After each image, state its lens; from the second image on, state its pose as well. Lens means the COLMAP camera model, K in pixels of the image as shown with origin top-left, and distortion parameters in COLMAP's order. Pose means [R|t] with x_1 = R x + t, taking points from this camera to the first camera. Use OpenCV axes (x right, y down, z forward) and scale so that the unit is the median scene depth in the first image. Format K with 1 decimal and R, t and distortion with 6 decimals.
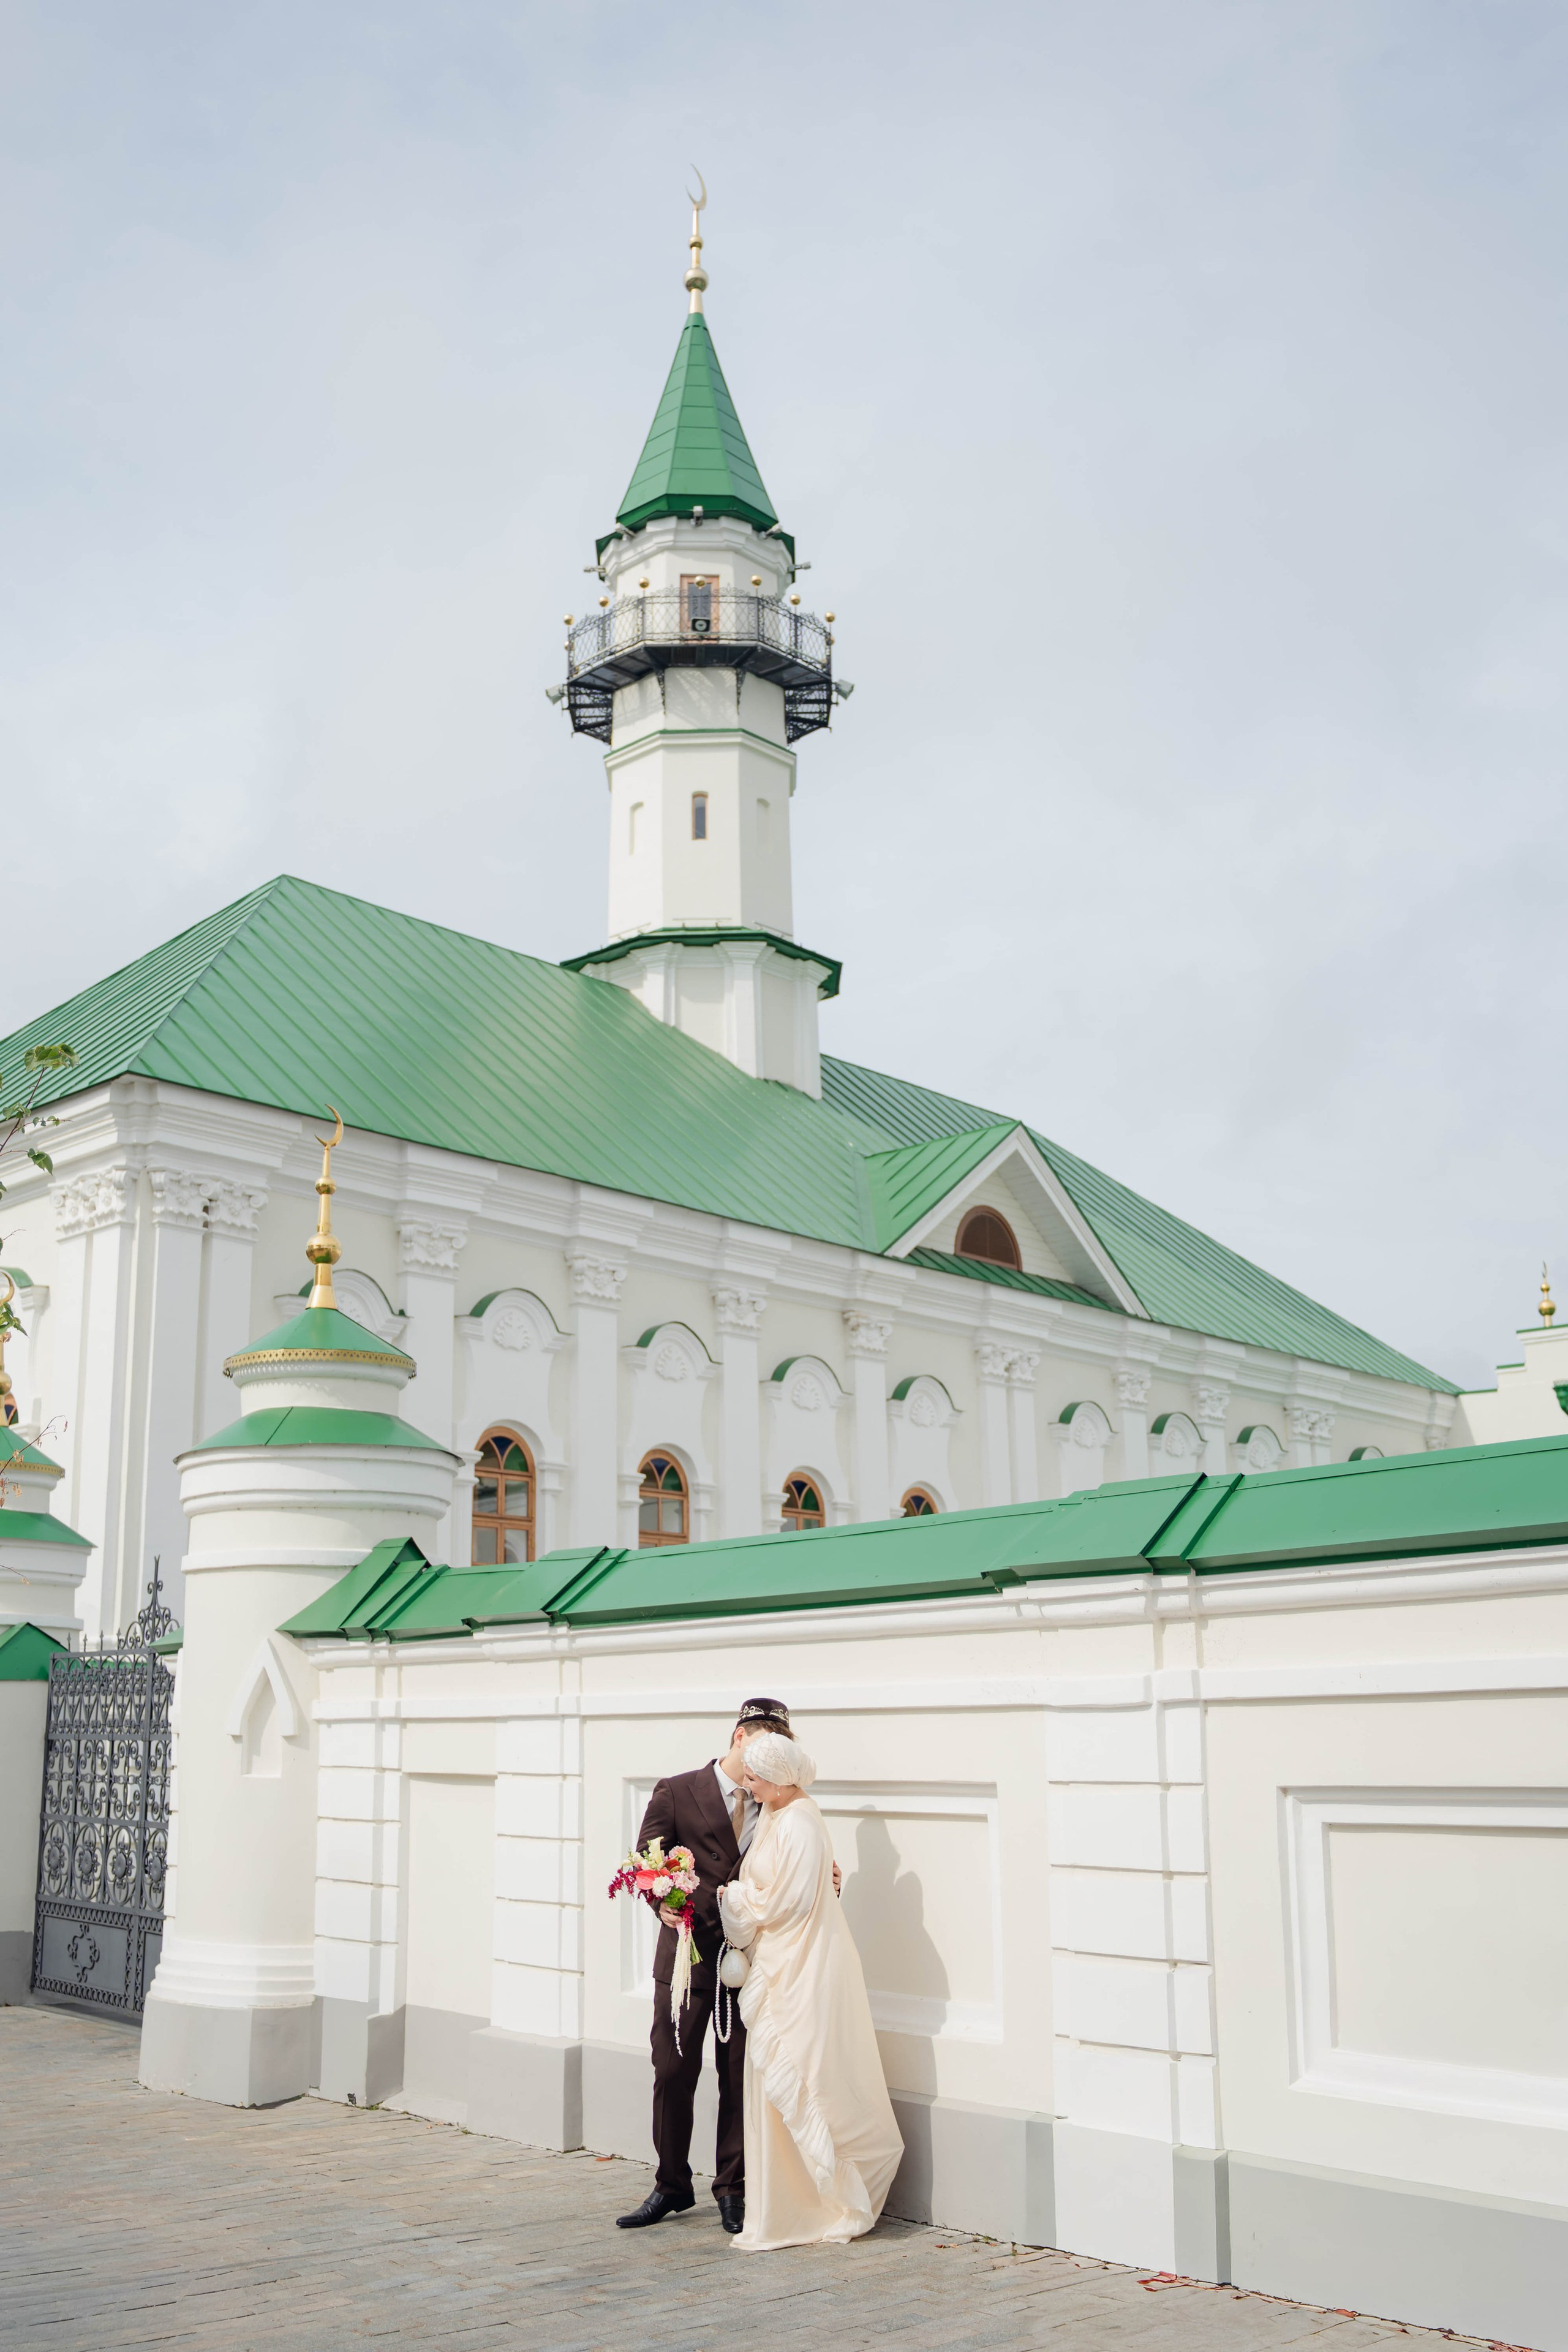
lens RADIAL K [[2356.7, 0, 697.3], [0, 2356.7, 1159.6], [0, 0, 1]] dist [-0.075179, 0.000000]
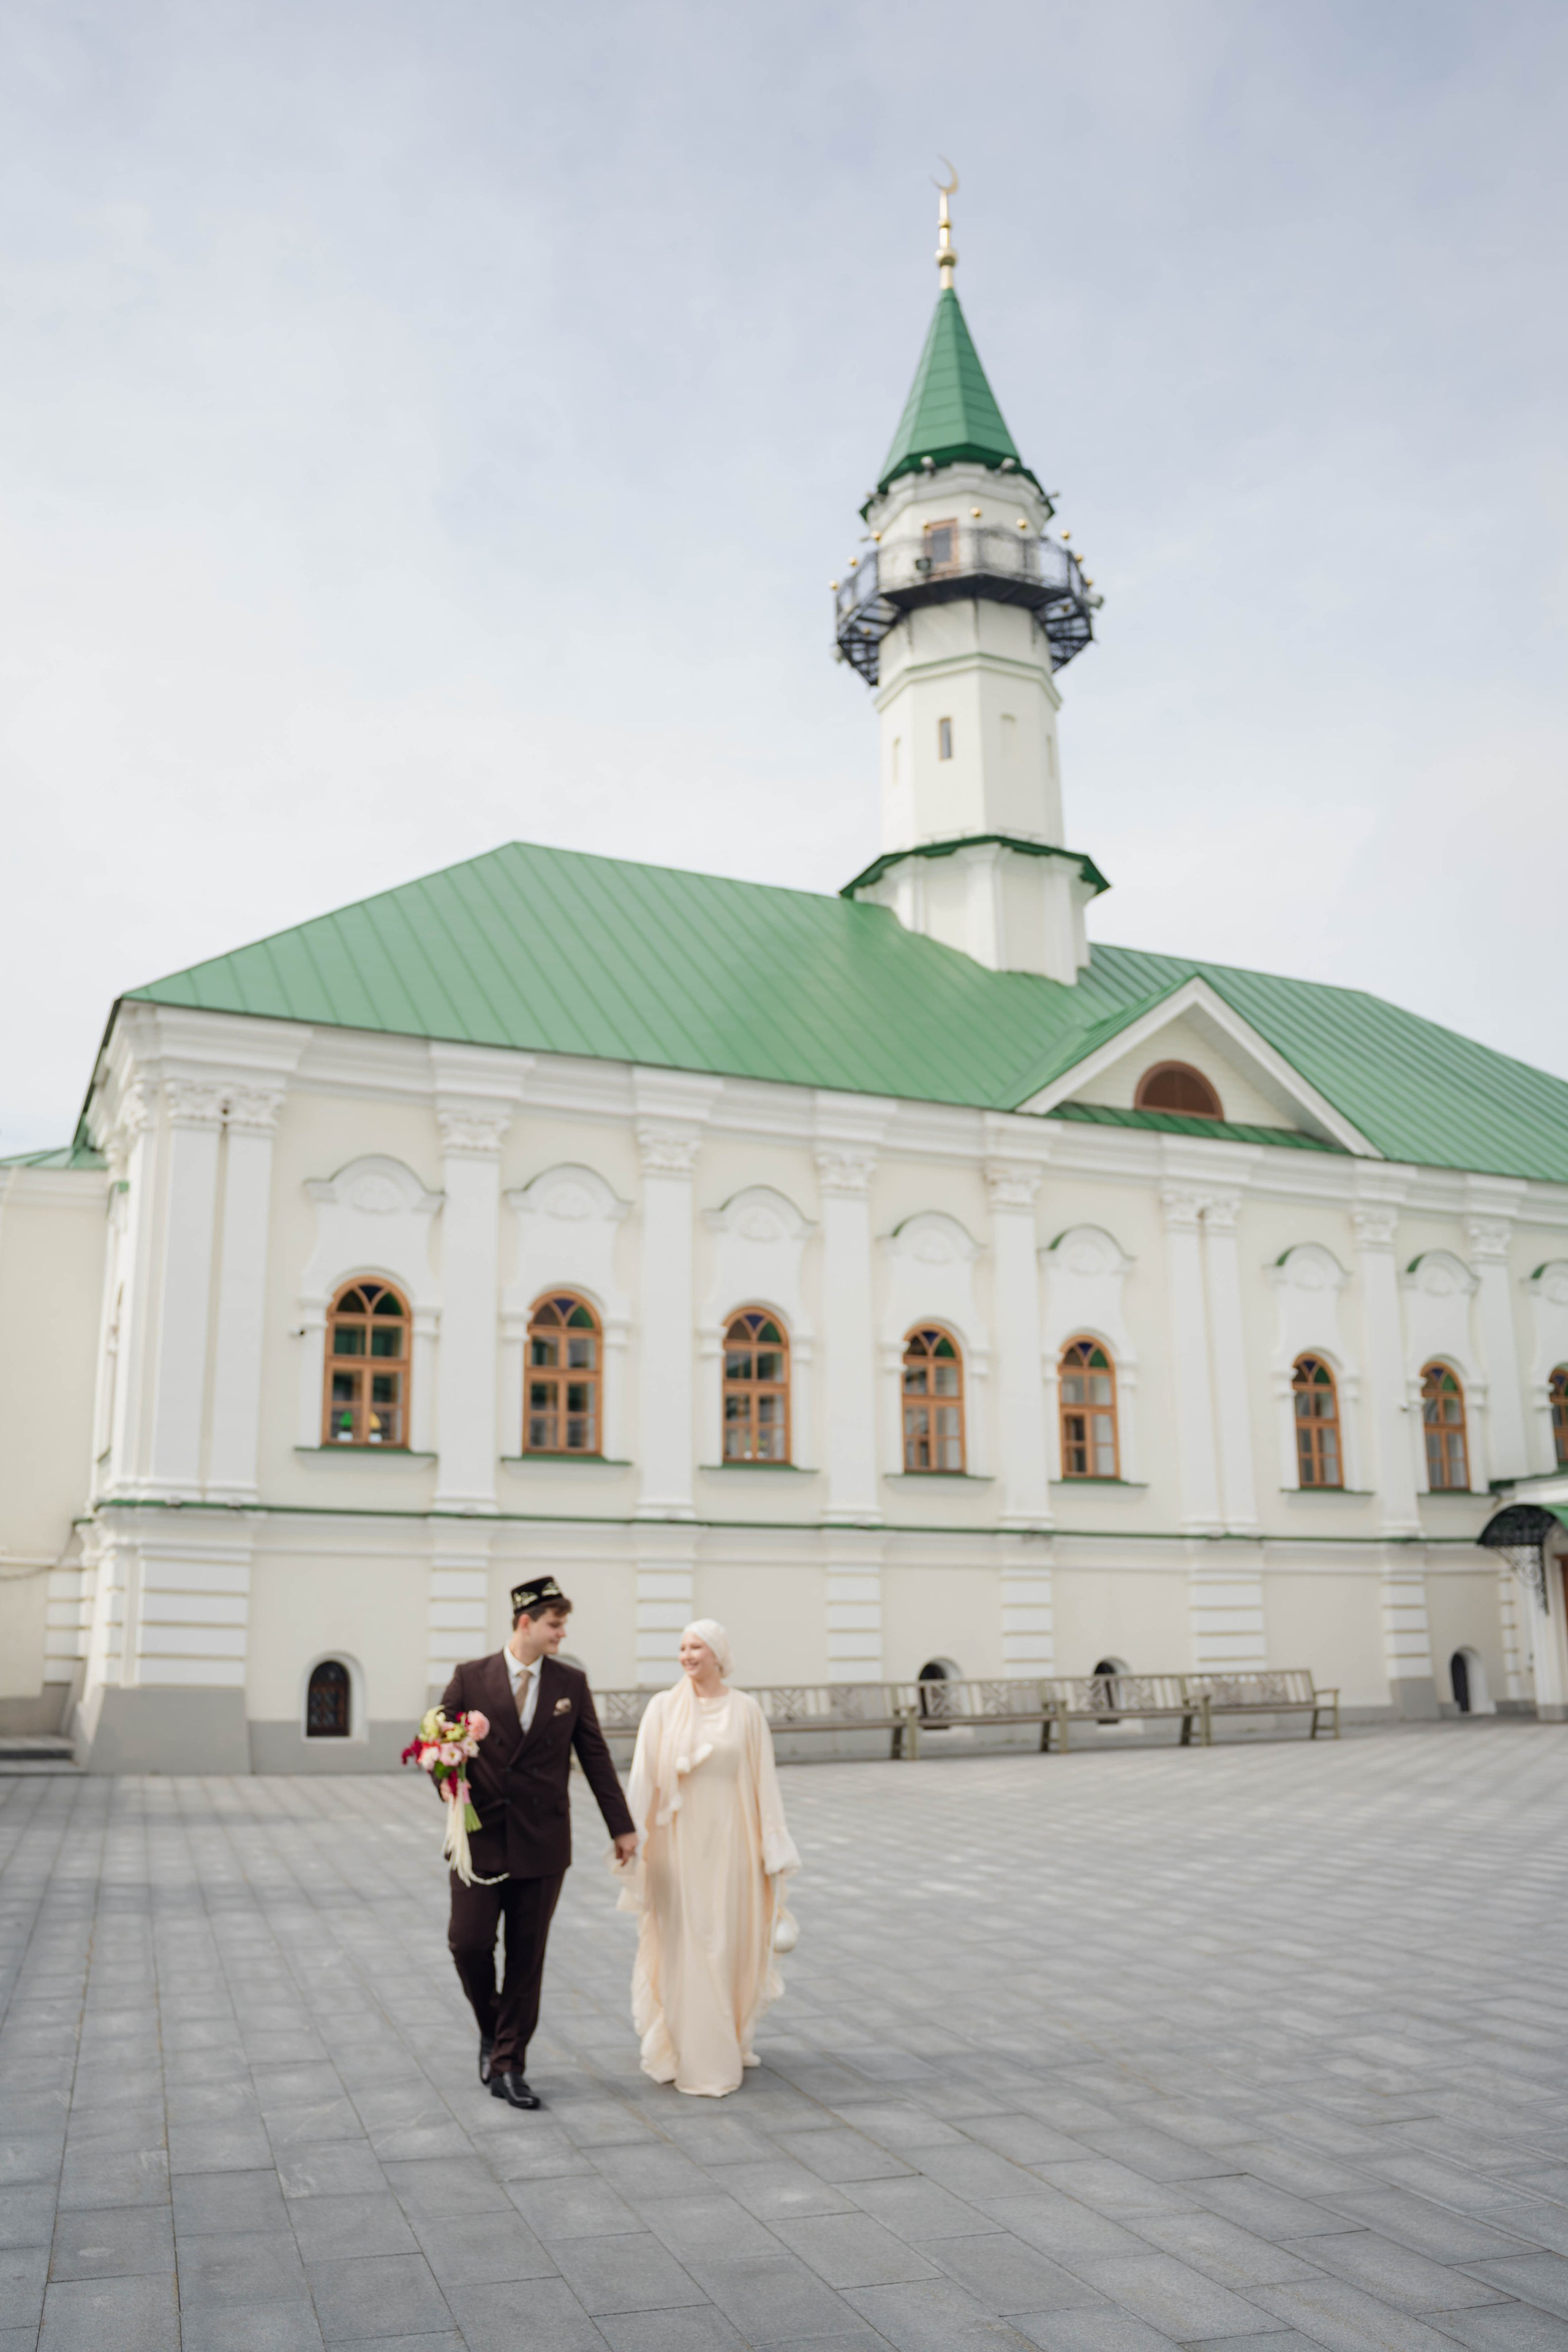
lens RADIAL K [[1988.3, 0, 772.8], [0, 1988.3, 1175.5], [0, 0, 1]] dist [-0.066605, 0.001142]
pose [[0.926402, -0.091976, -0.365131, 0.258641], [0.096294, 0.995332, -0.006407, 0.055711], [0.364016, -0.029224, 0.930934, 0.125064]]
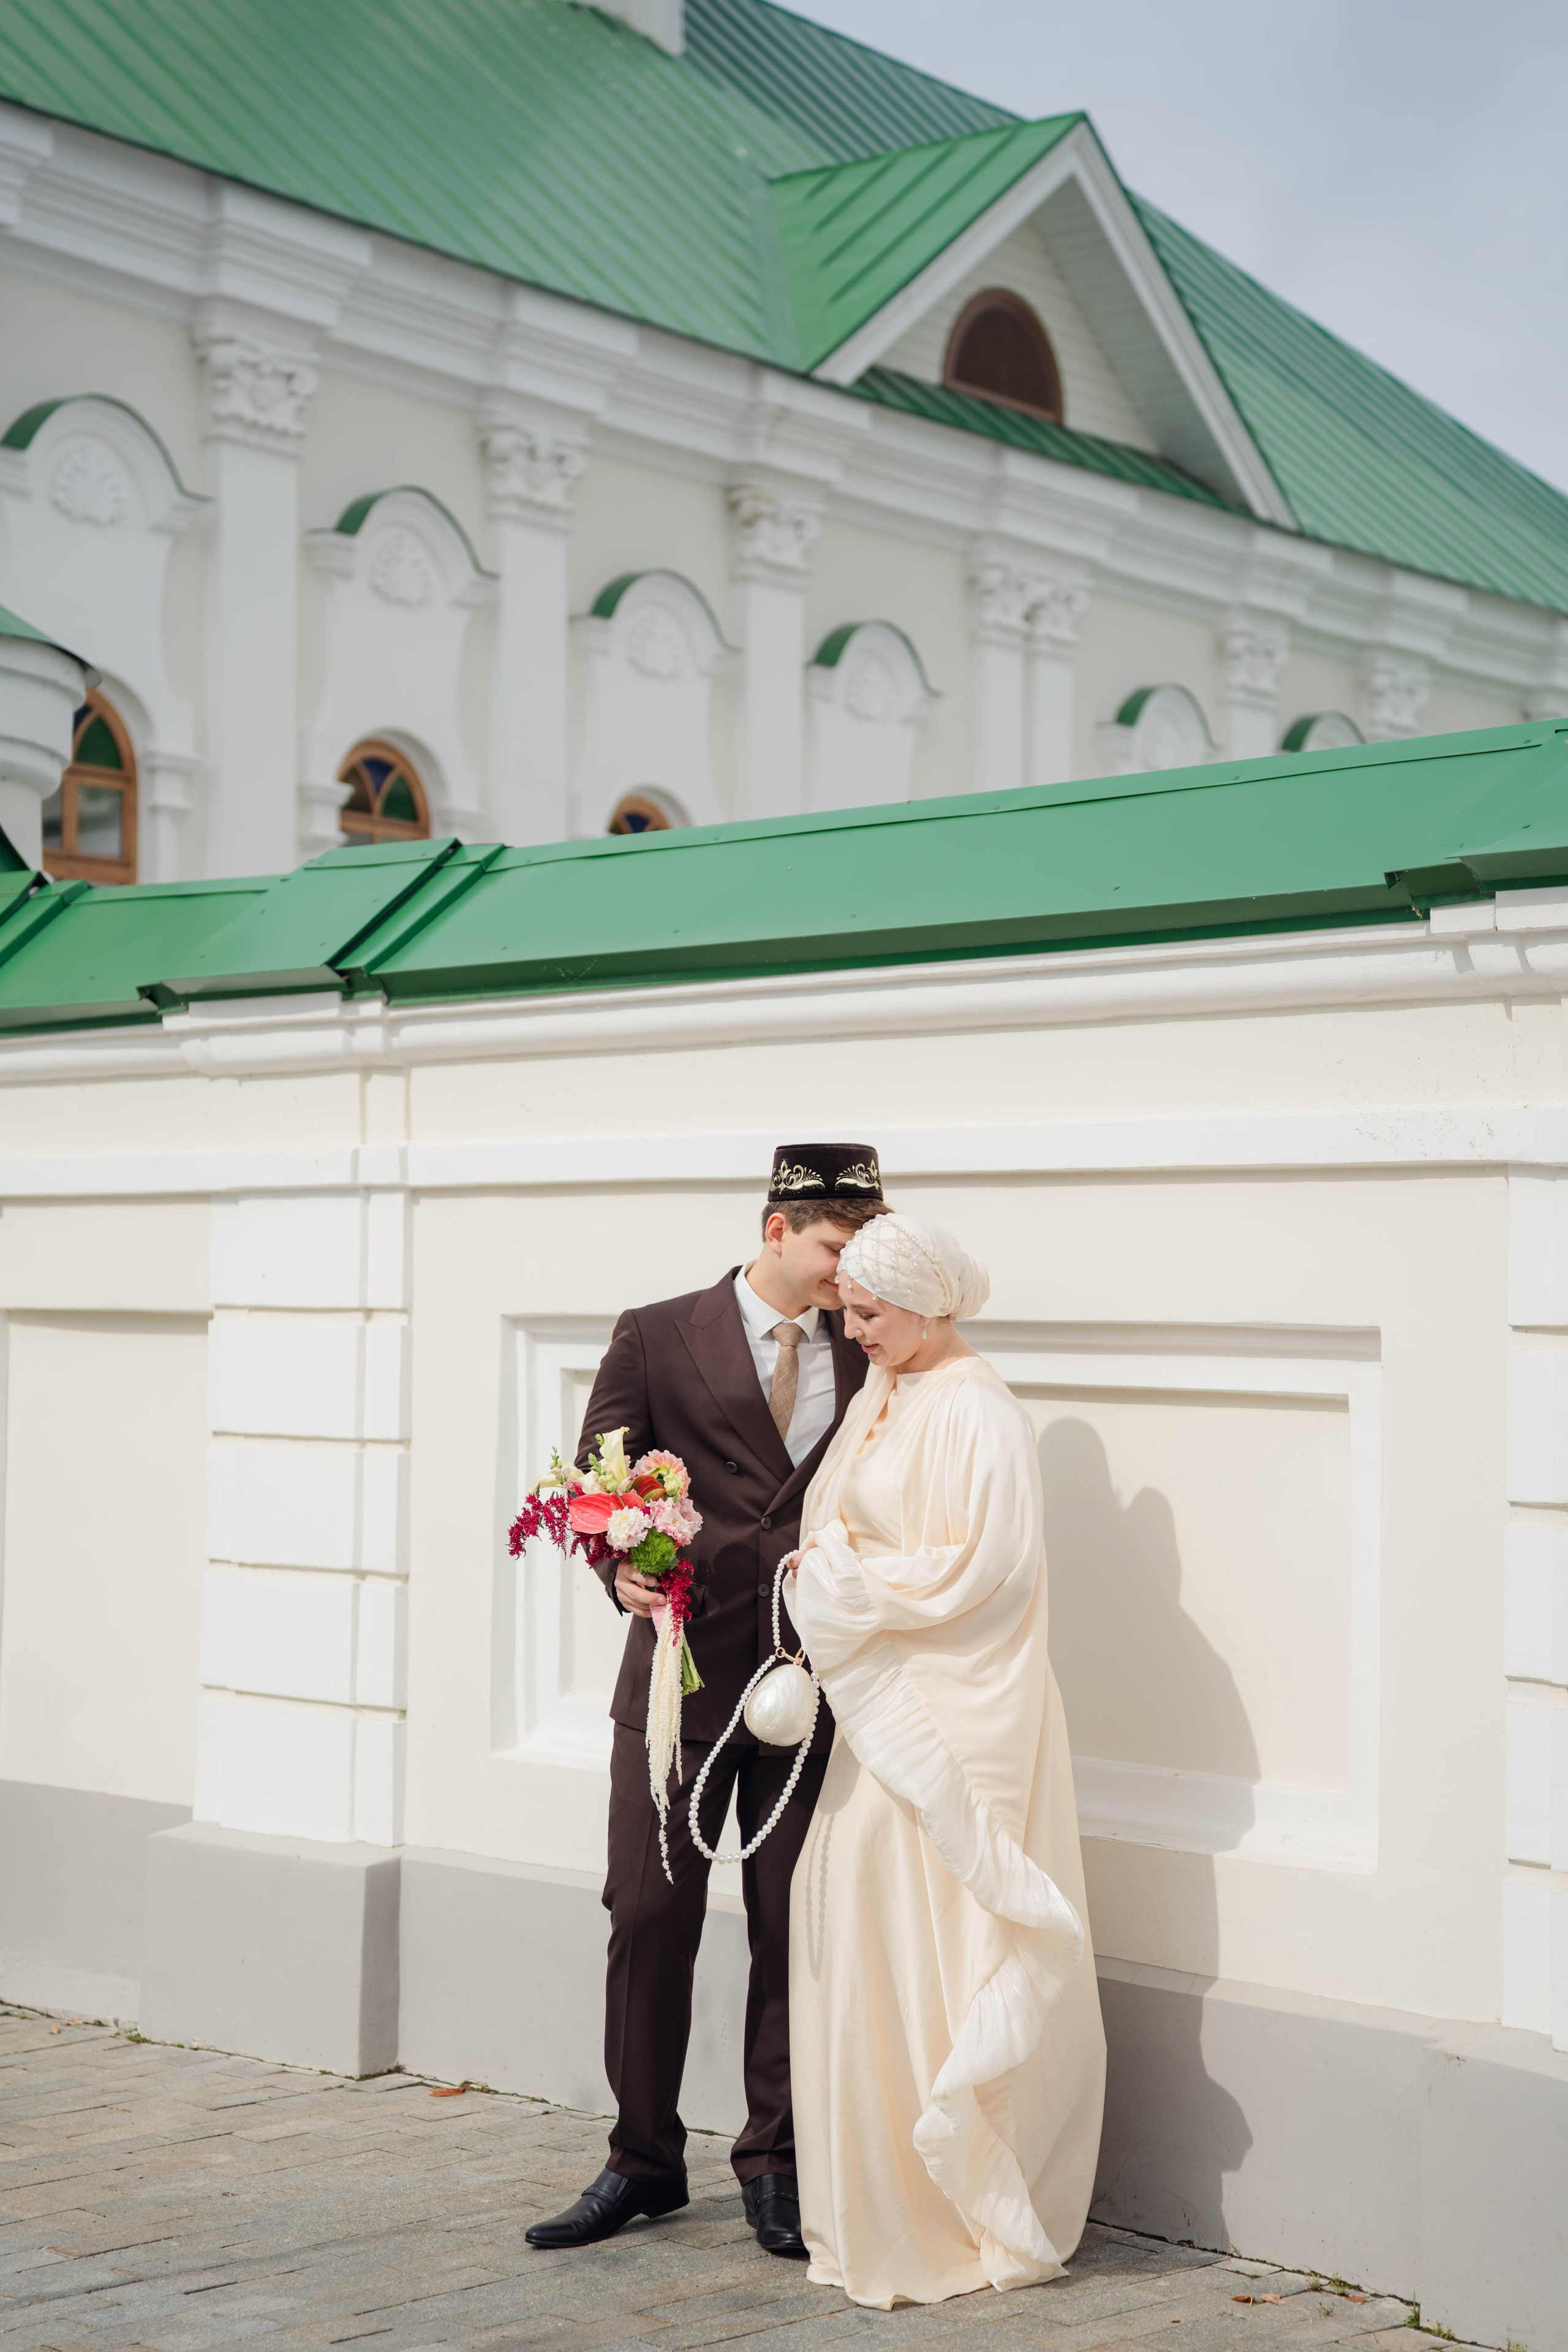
lens RADIAL K [[4247.3, 0, 763.8], [0, 4247.3, 1213.0], [0, 0, 1]] dist [0.430932, 0.000000]
pose [[0.994933, 0.022057, 0.098092, -0.016968], [-0.042834, 0.975659, 0.215070, 0.014310], [-0.090961, -0.218181, 0.971660, 0.040924]]
